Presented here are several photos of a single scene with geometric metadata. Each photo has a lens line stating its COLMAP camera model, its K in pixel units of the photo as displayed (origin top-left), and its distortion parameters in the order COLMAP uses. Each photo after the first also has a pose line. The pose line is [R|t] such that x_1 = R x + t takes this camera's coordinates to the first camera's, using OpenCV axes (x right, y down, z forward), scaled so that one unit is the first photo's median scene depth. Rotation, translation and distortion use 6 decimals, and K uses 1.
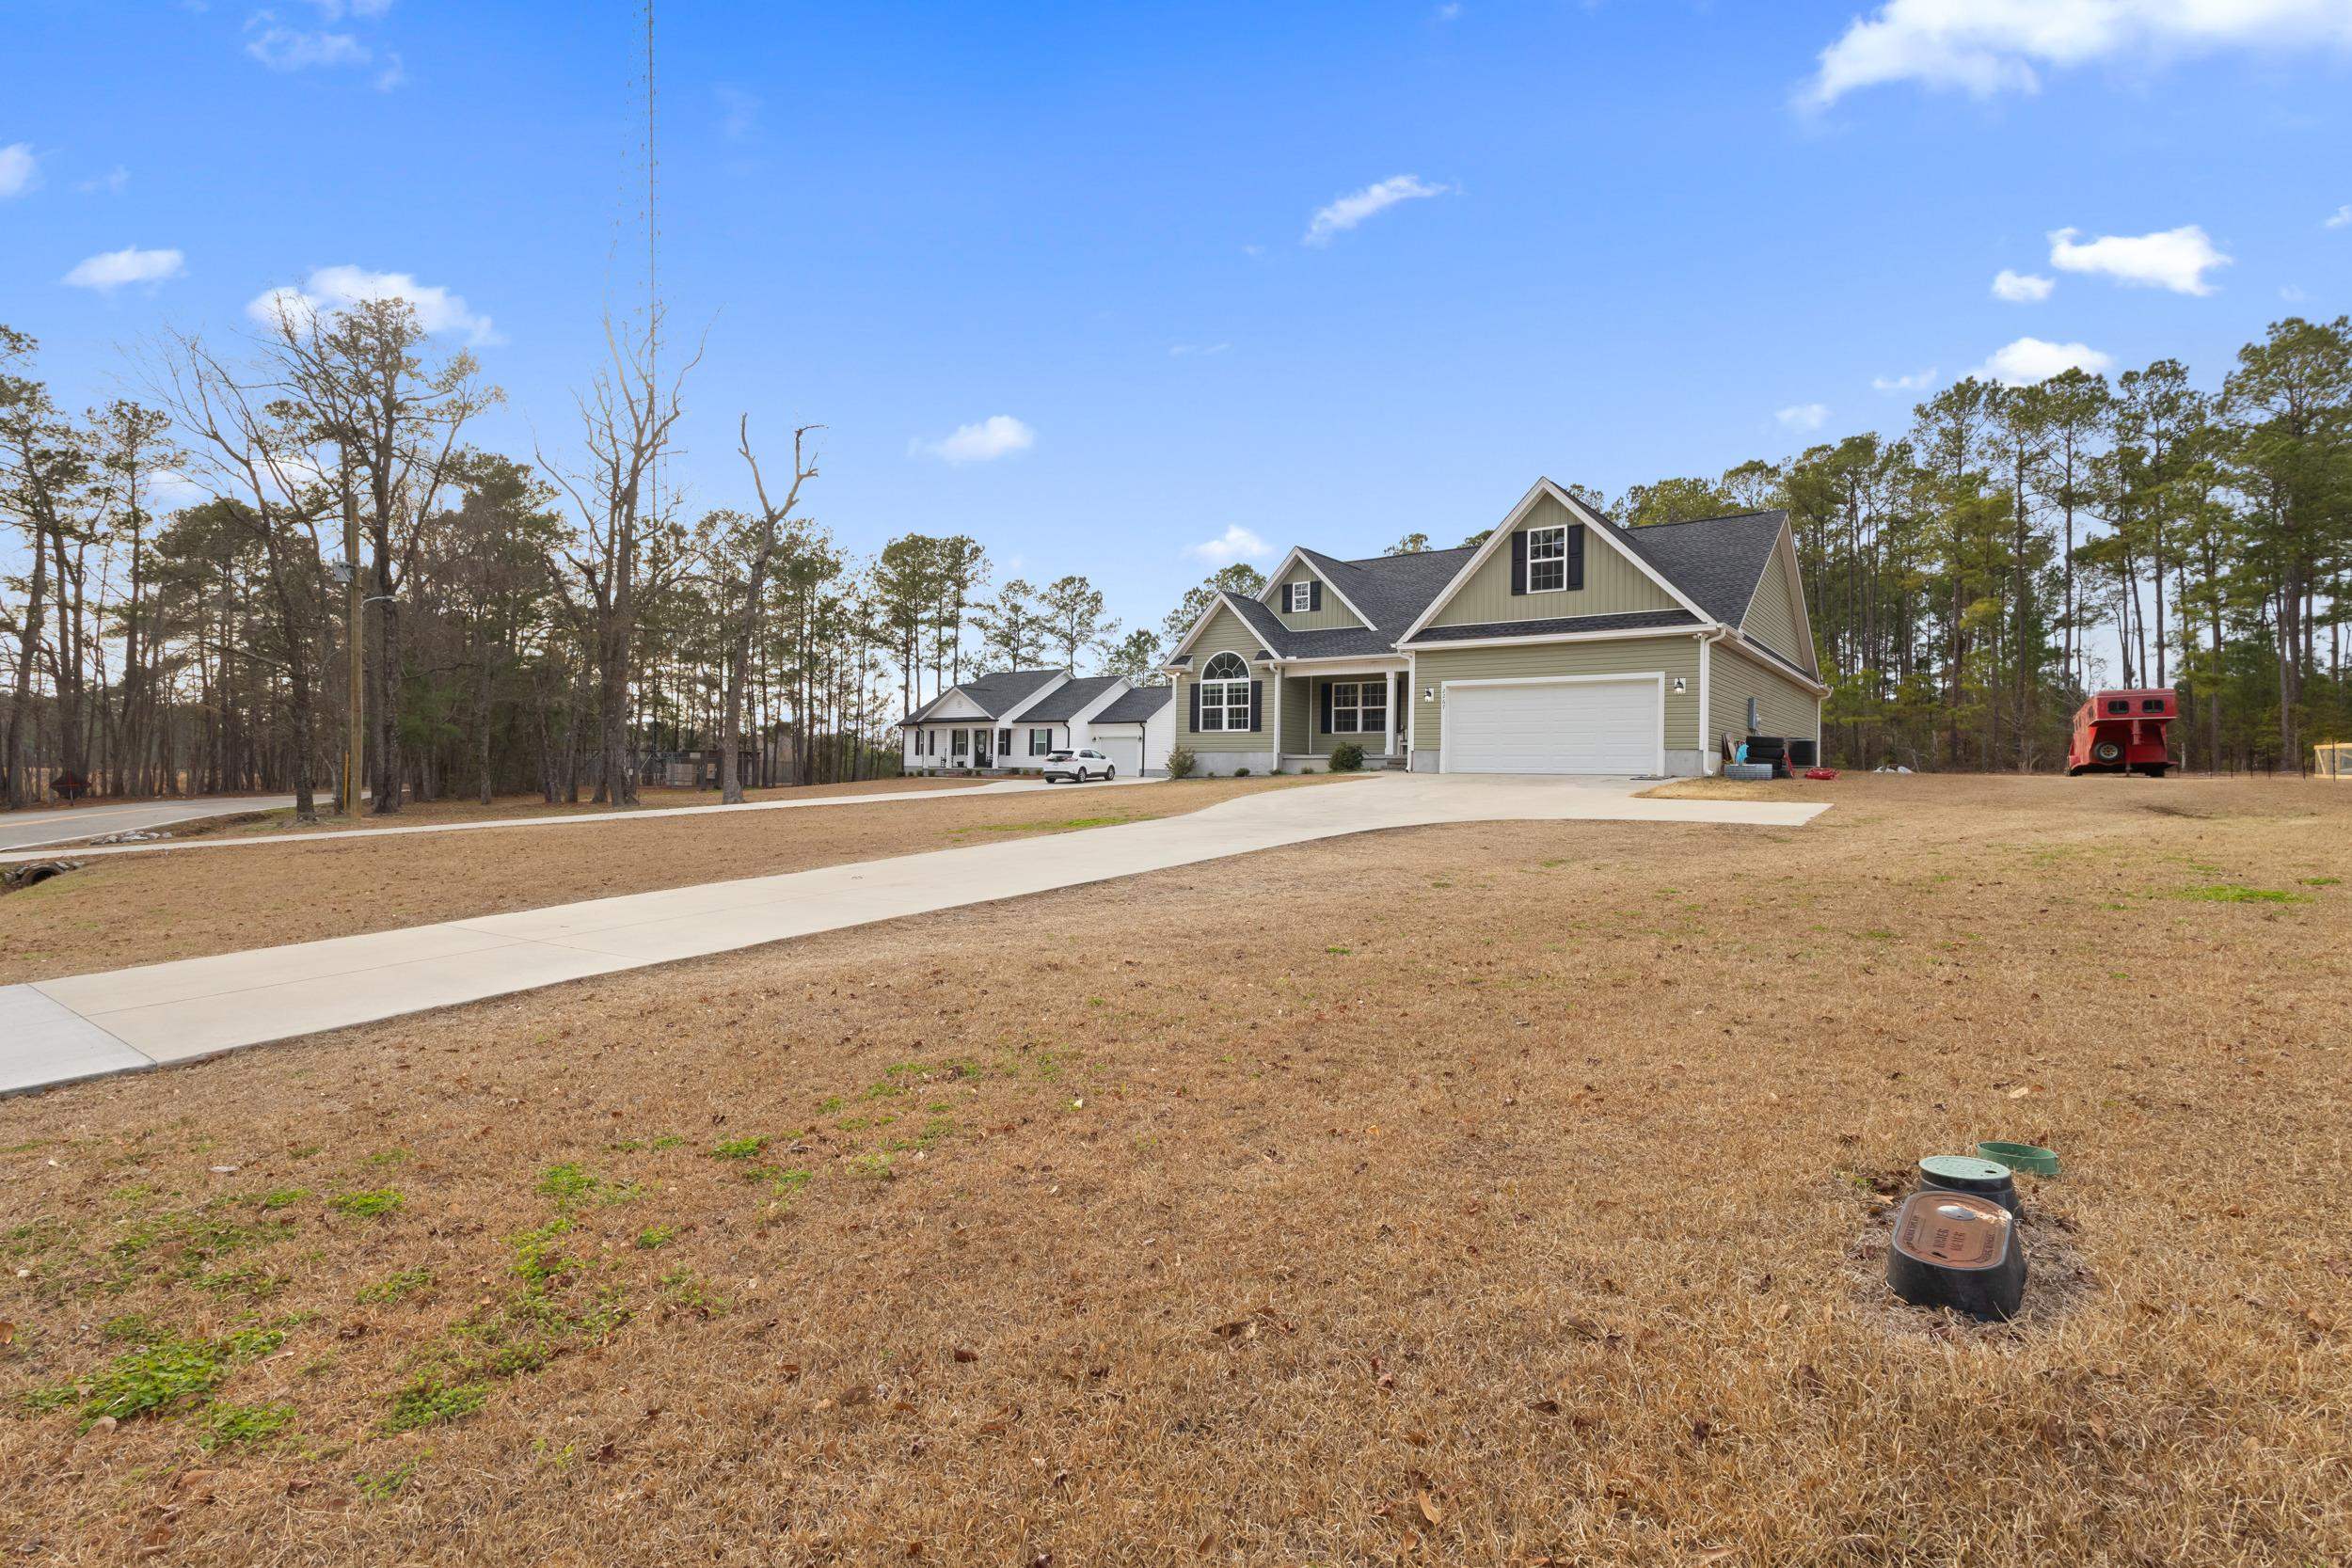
lens RADIAL K [[1084.5, 0, 1152.7], [0, 1084.5, 772.4], [0, 0, 1]] dist [-0.010157, 0.002643]
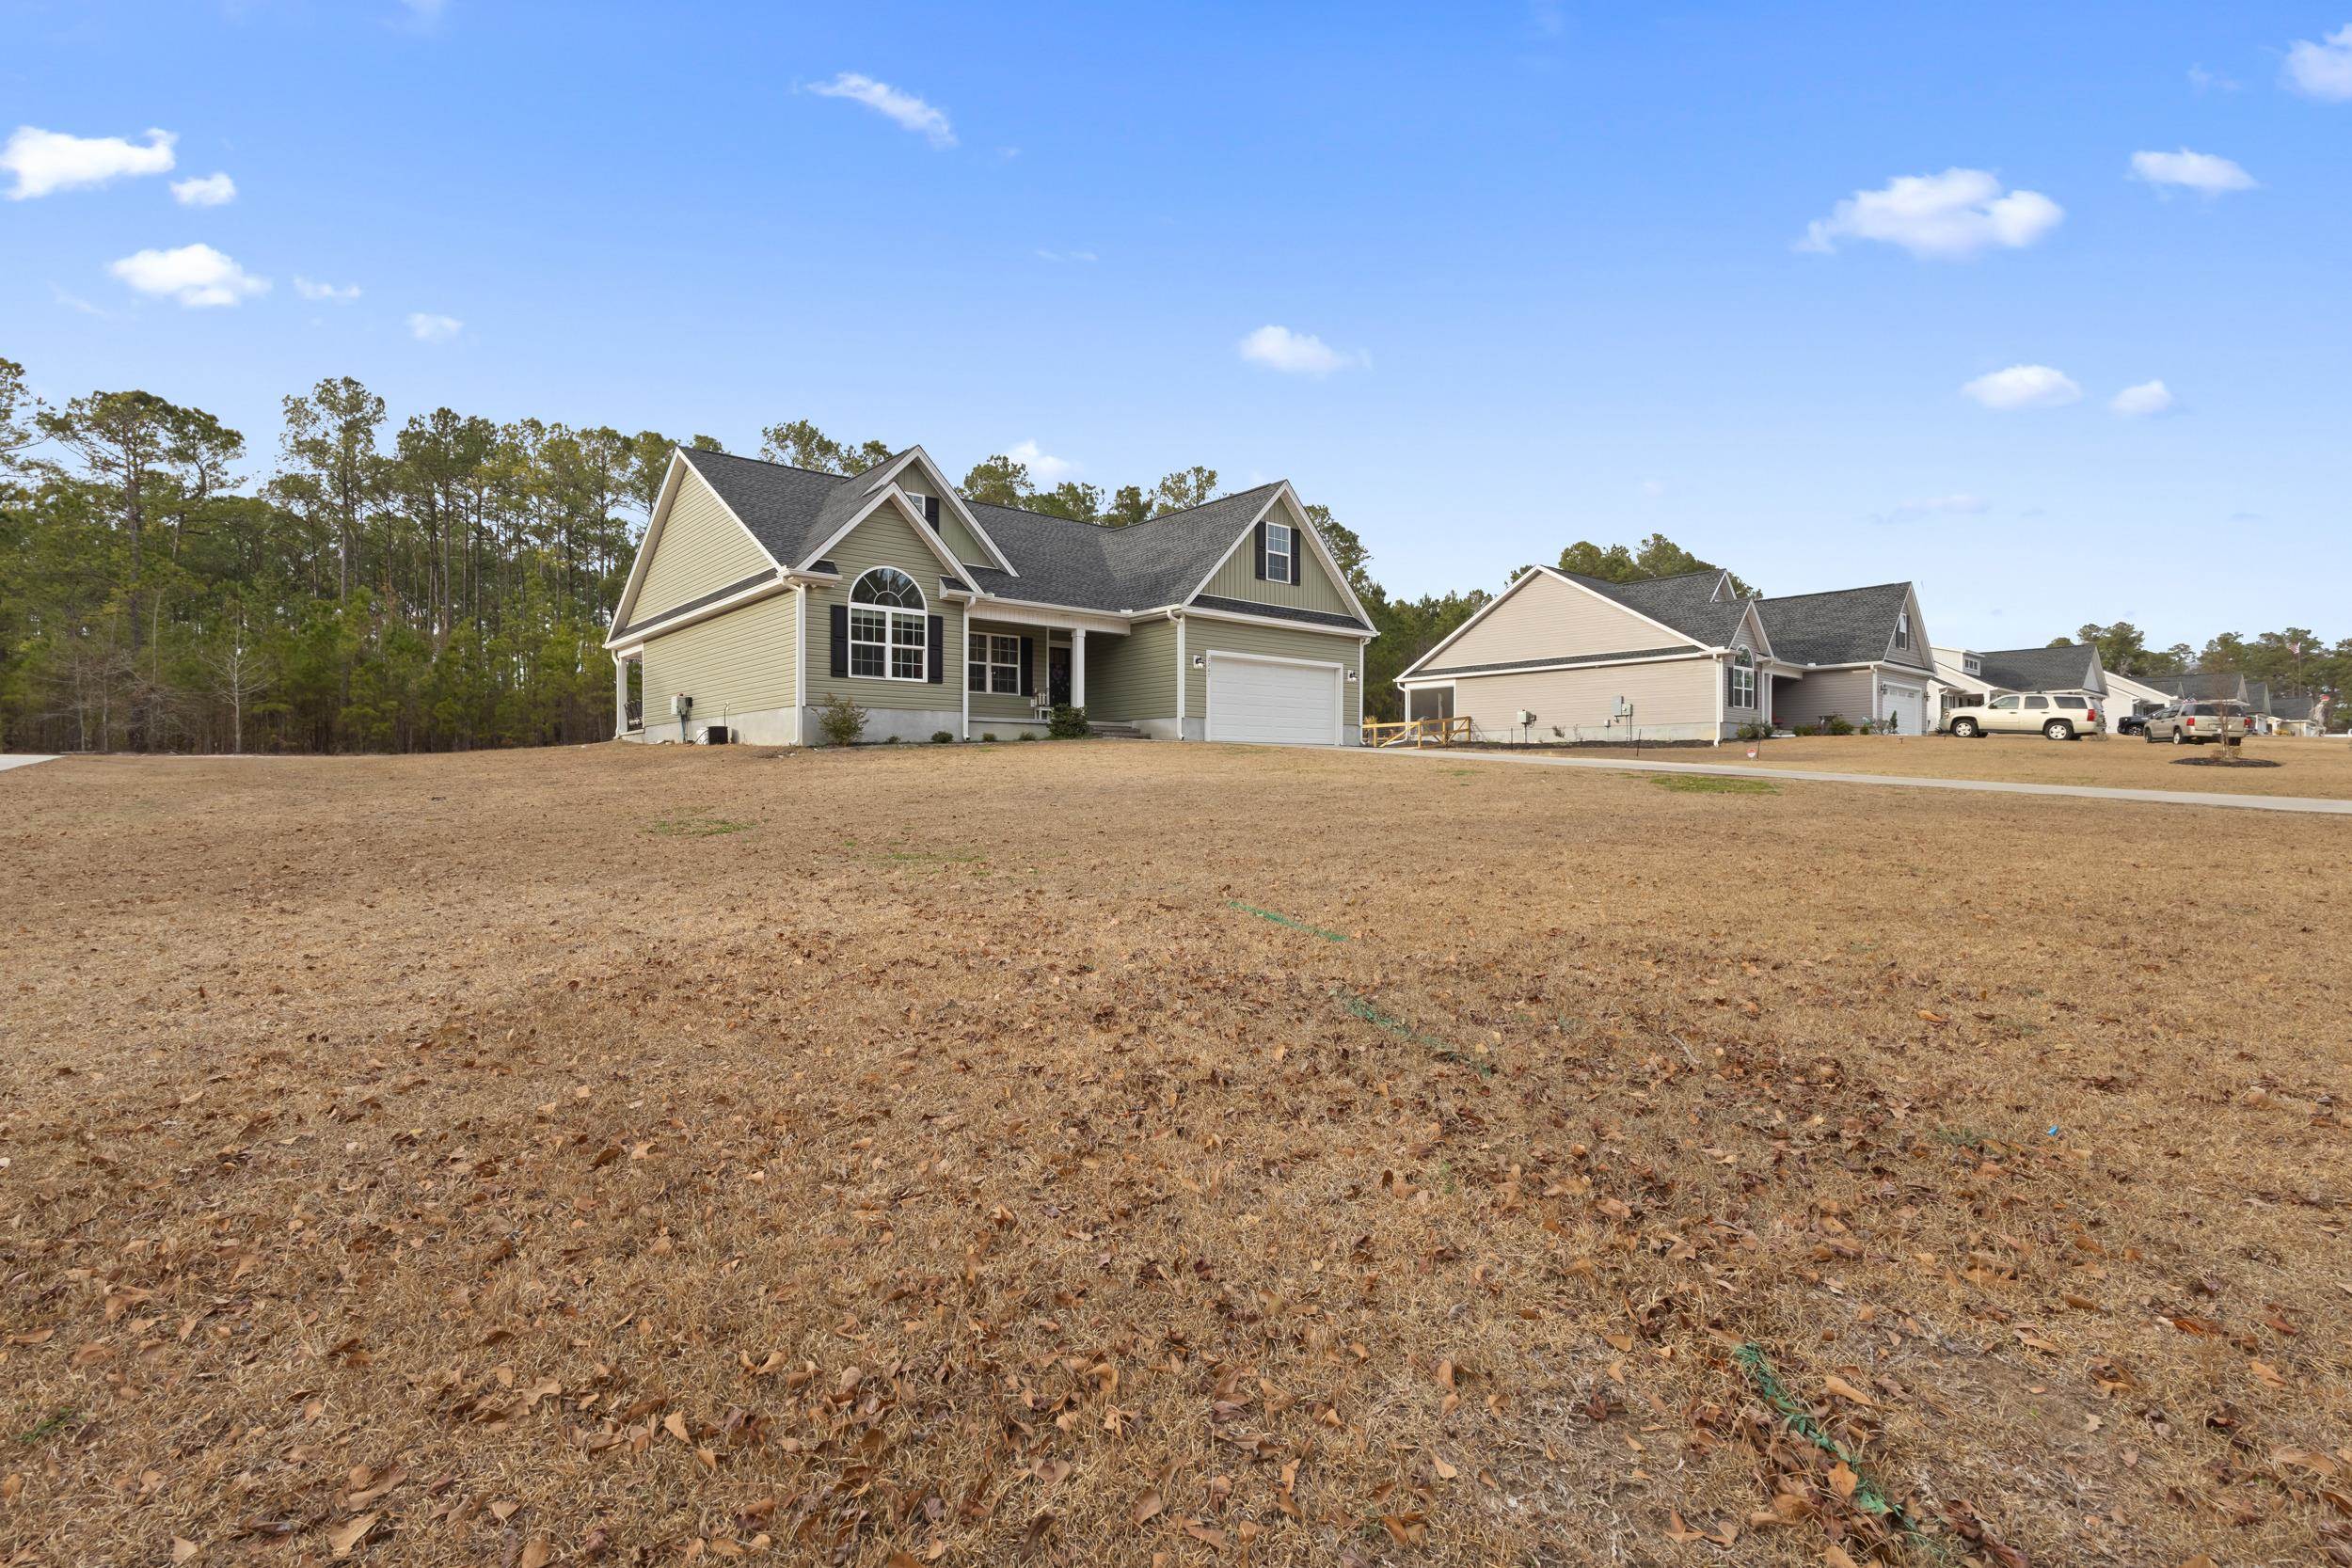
lens RADIAL K [[1084.5, 0, 1165.1], [0, 1084.5, 767.4], [0, 0, 1]] dist [-0.010157, 0.002643]
pose [[0.202682, -0.006373, 0.979224, -0.587480], [0.001899, 0.999980, 0.006115, 0.015378], [-0.979243, 0.000621, 0.202690, 0.674379]]
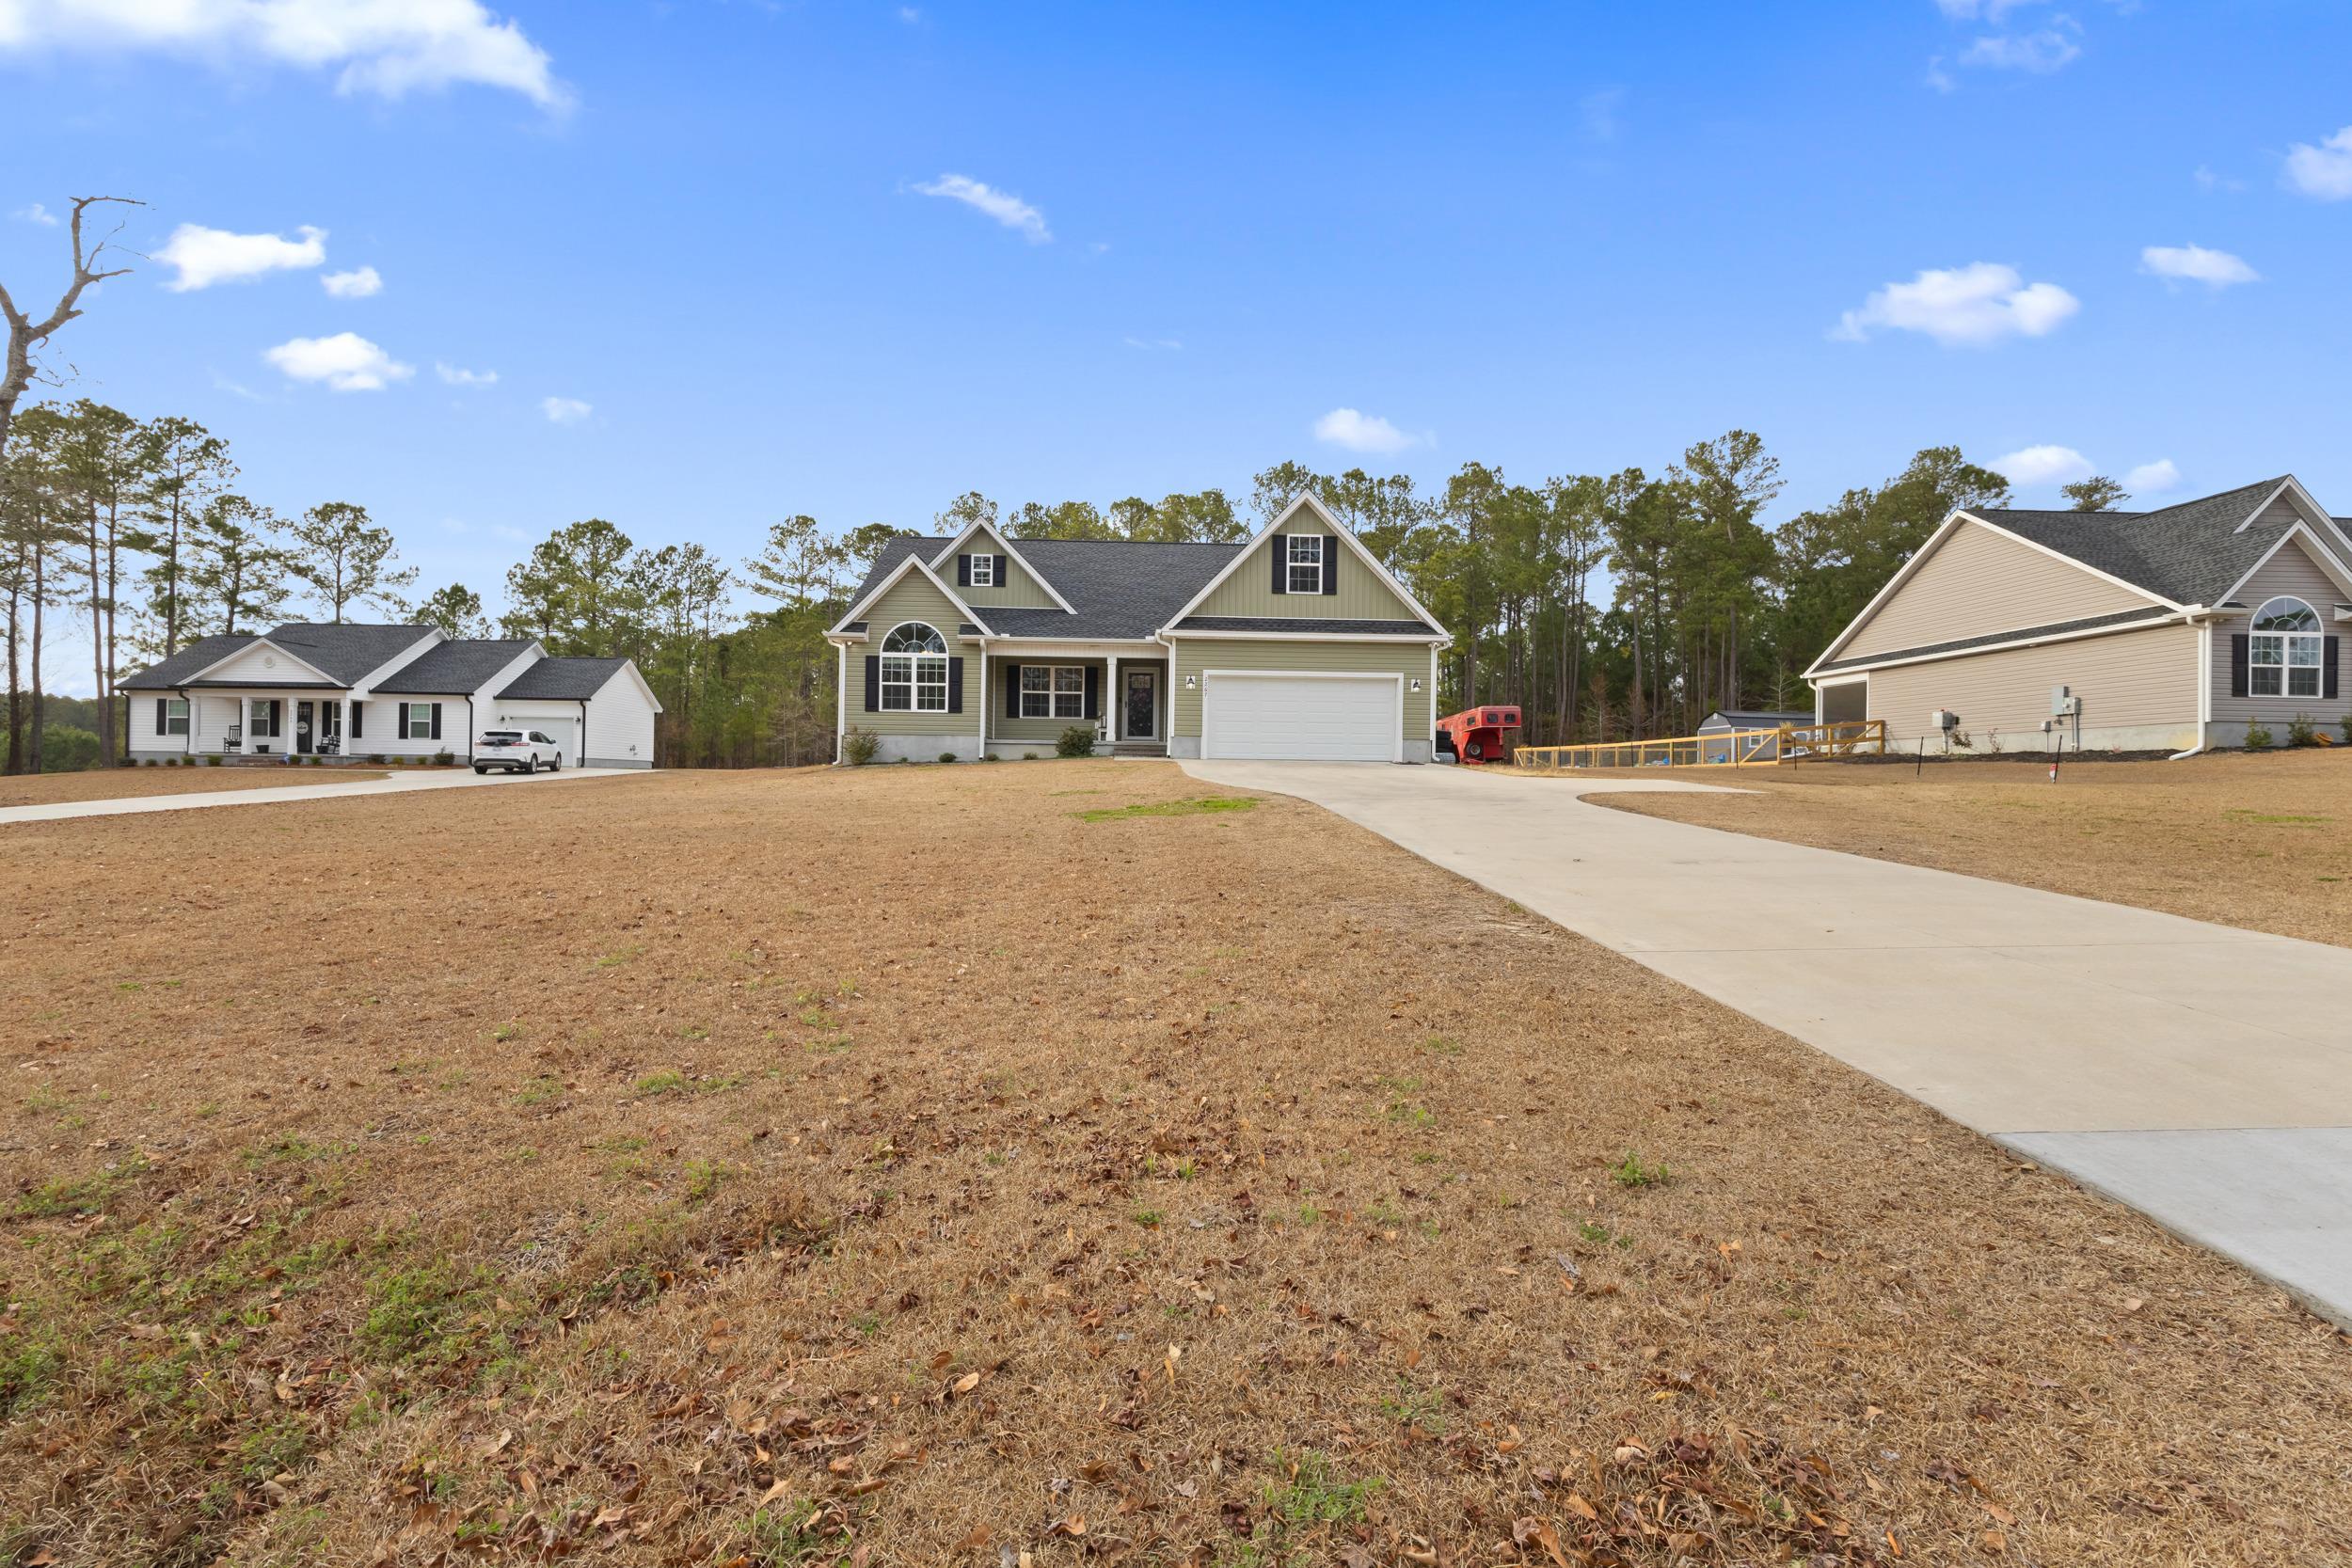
lens RADIAL K [[1084.5, 0, 1164.1], [0, 1084.5, 768.7], [0, 0, 1]] dist [-0.010157, 0.002643]
pose [[0.766423, 0.003330, 0.642328, -0.342386], [-0.002152, 0.999994, -0.002617, 0.010454], [-0.642333, 0.000624, 0.766426, 0.189662]]
